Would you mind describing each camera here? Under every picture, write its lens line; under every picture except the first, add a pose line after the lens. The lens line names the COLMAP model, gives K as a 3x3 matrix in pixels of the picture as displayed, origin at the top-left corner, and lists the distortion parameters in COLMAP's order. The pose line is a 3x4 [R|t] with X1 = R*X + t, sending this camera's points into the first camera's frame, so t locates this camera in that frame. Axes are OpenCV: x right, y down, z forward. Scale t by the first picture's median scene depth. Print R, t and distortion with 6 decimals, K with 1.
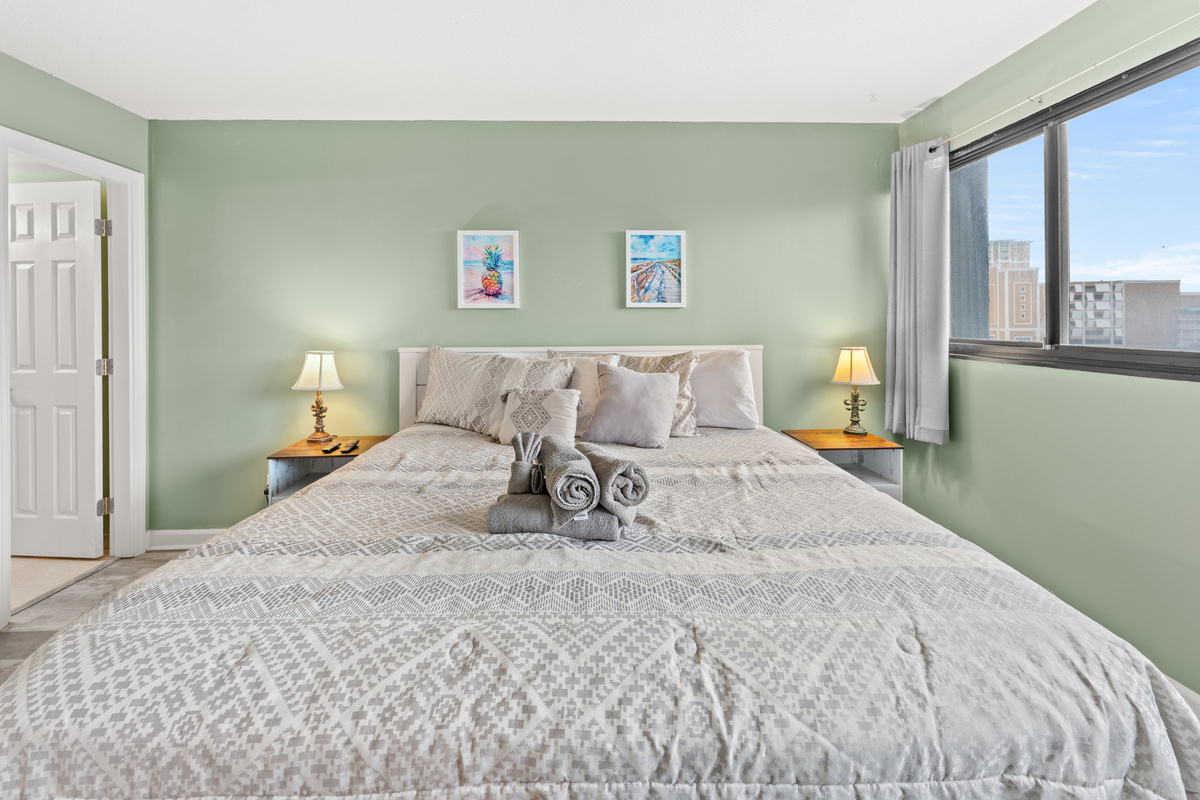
lens RADIAL K [[515.8, 0, 607.7], [0, 515.8, 321.5], [0, 0, 1]] dist [-0.001766, -0.000135]
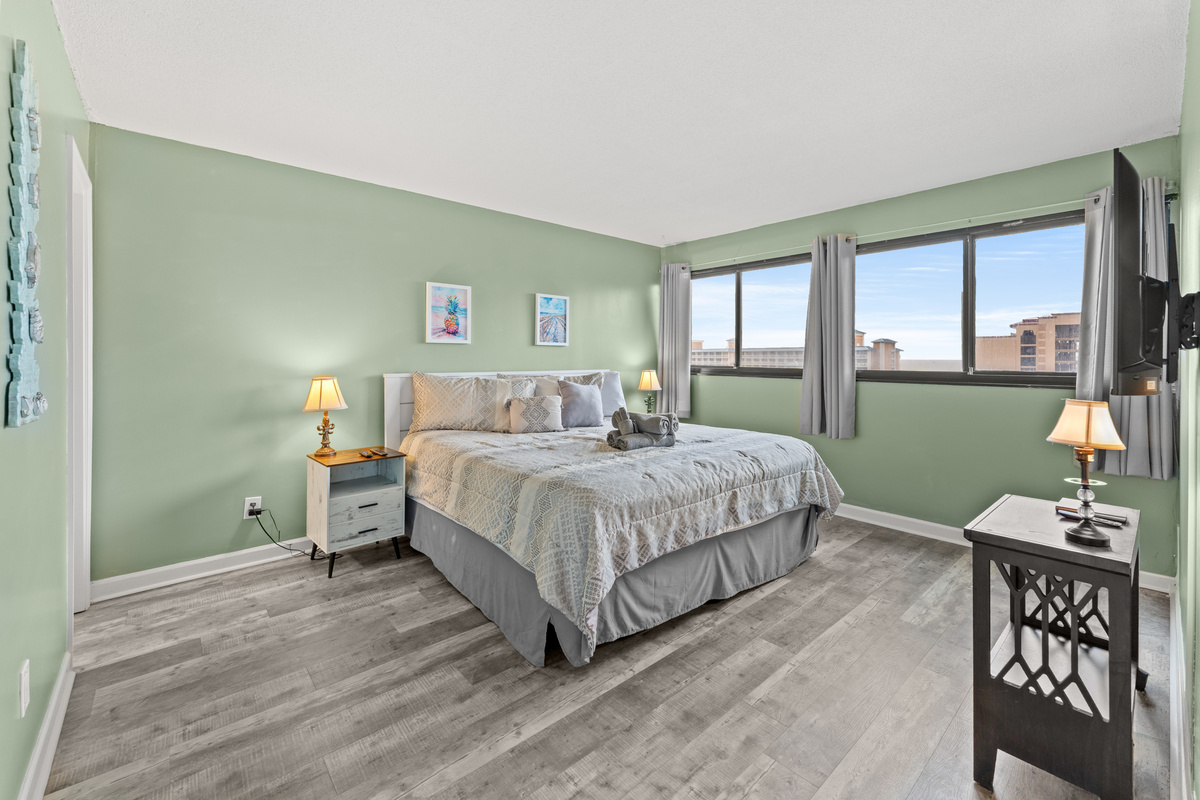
lens RADIAL K [[490.4, 0, 607.1], [0, 490.4, 361.5], [0, 0, 1]] dist [-0.000427, 0.000071]
pose [[0.763860, 0.002492, 0.645377, -0.732834], [-0.009087, 0.999935, 0.006894, 0.008859], [-0.645317, -0.011130, 0.763833, -0.219700]]
